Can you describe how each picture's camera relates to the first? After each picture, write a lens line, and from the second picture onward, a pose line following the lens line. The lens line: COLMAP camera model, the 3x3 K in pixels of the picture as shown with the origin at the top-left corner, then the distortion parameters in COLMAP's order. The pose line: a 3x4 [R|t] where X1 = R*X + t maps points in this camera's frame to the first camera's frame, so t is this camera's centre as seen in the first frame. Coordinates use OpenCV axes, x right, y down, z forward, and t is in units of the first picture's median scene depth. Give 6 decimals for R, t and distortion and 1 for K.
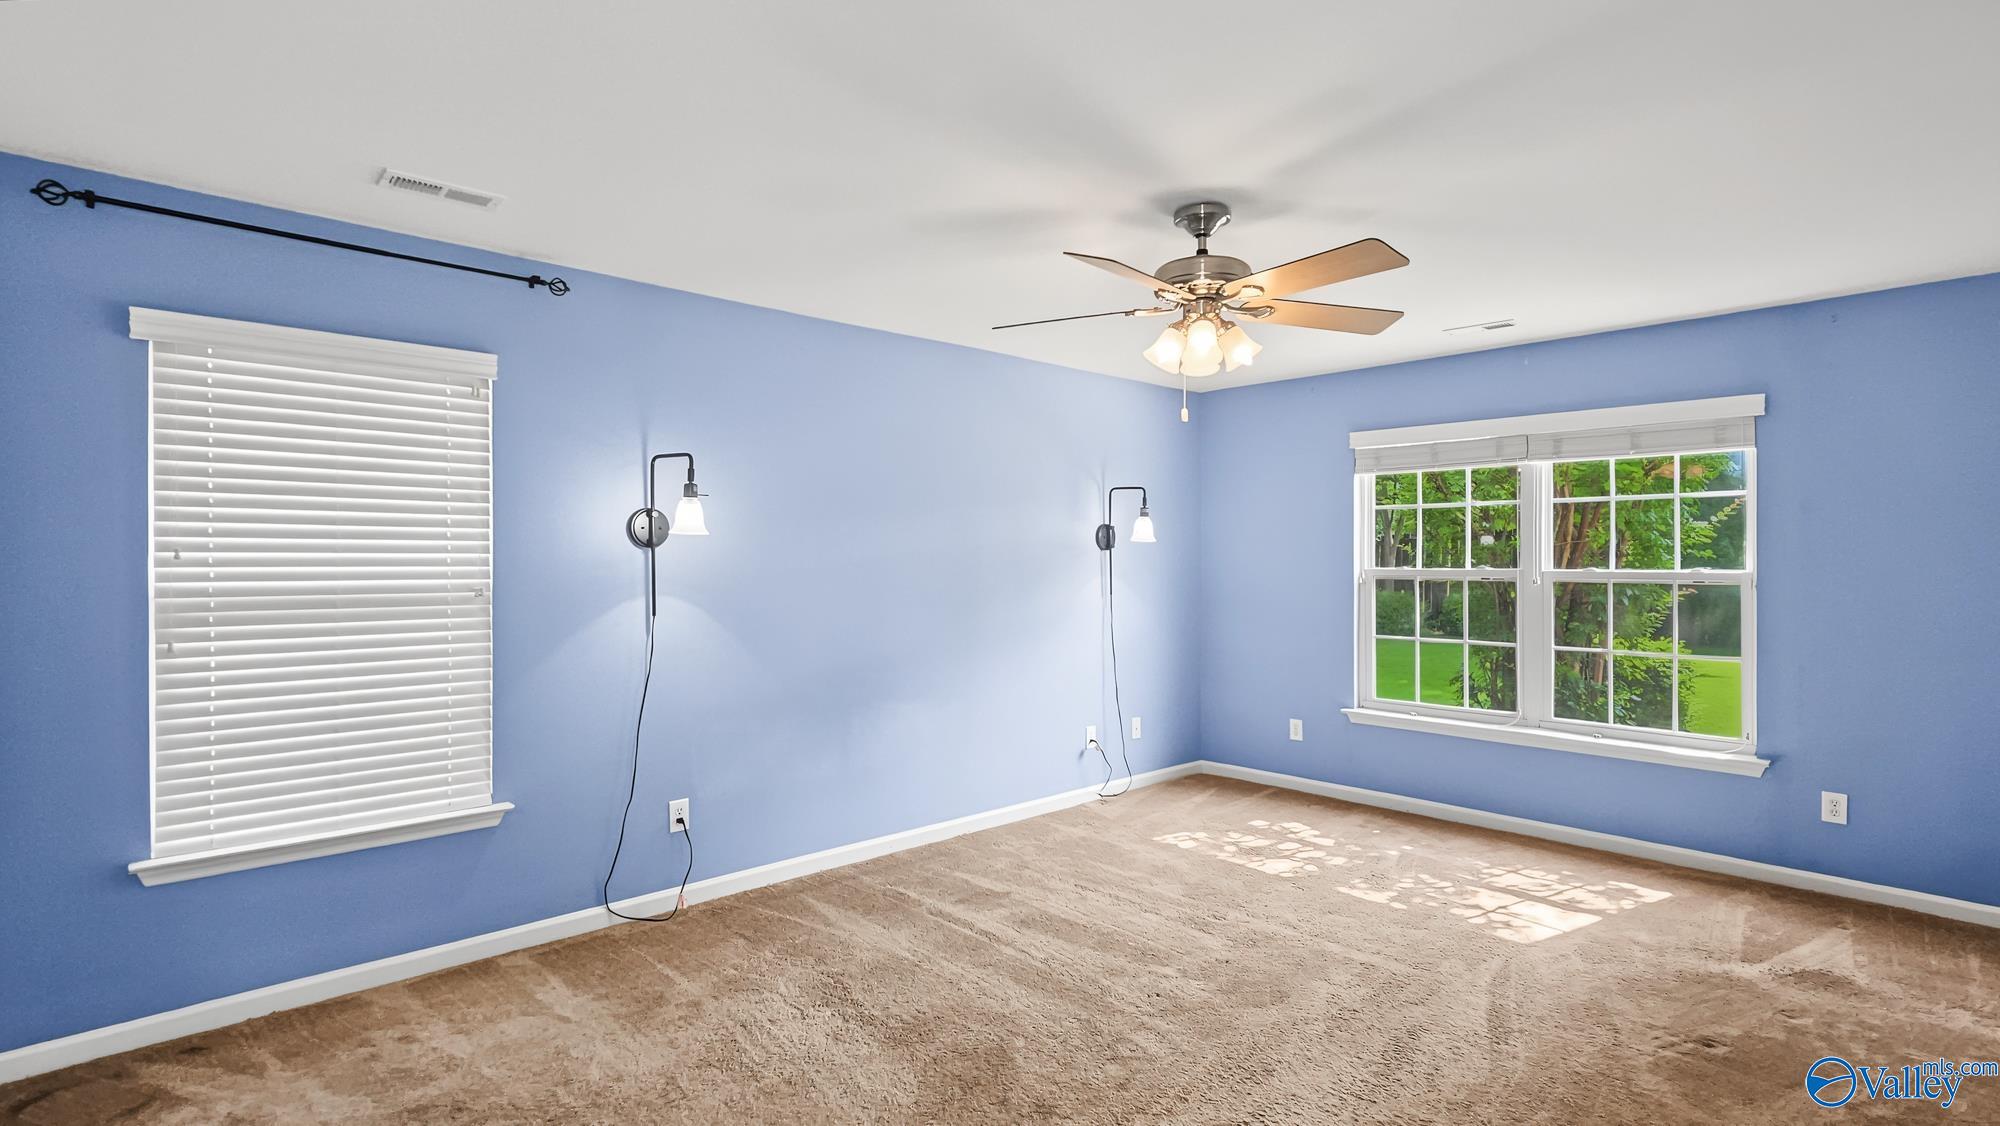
lens RADIAL K [[926.6, 0, 1017.9], [0, 926.6, 569.0], [0, 0, 1]] dist [0.008056, 0.000831]
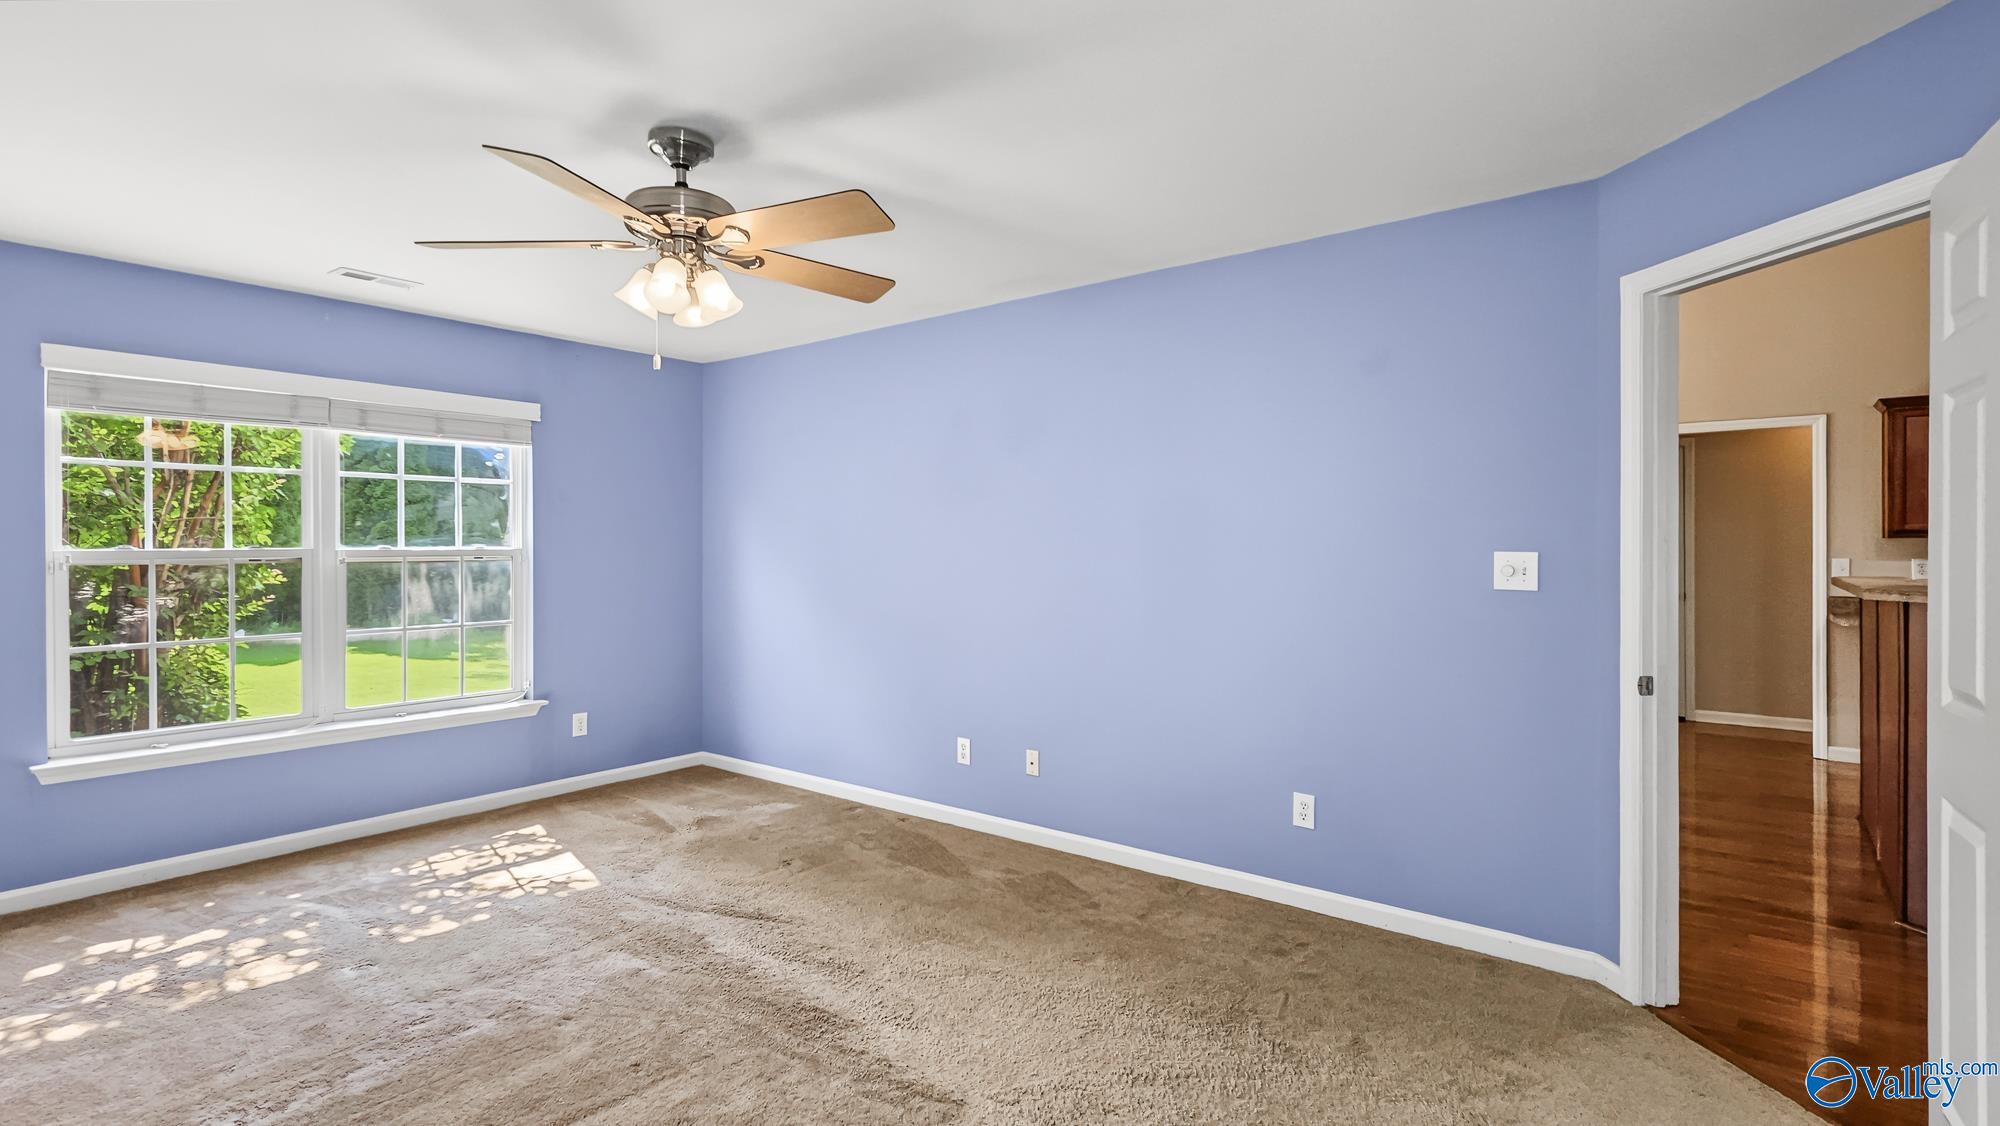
lens RADIAL K [[926.6, 0, 966.7], [0, 926.6, 538.3], [0, 0, 1]] dist [0.008056, 0.000831]
pose [[-0.109805, 0.009366, 0.993909, -0.489225], [0.008433, 0.999928, -0.008491, 0.005157], [-0.993917, 0.007449, -0.109876, 0.564928]]
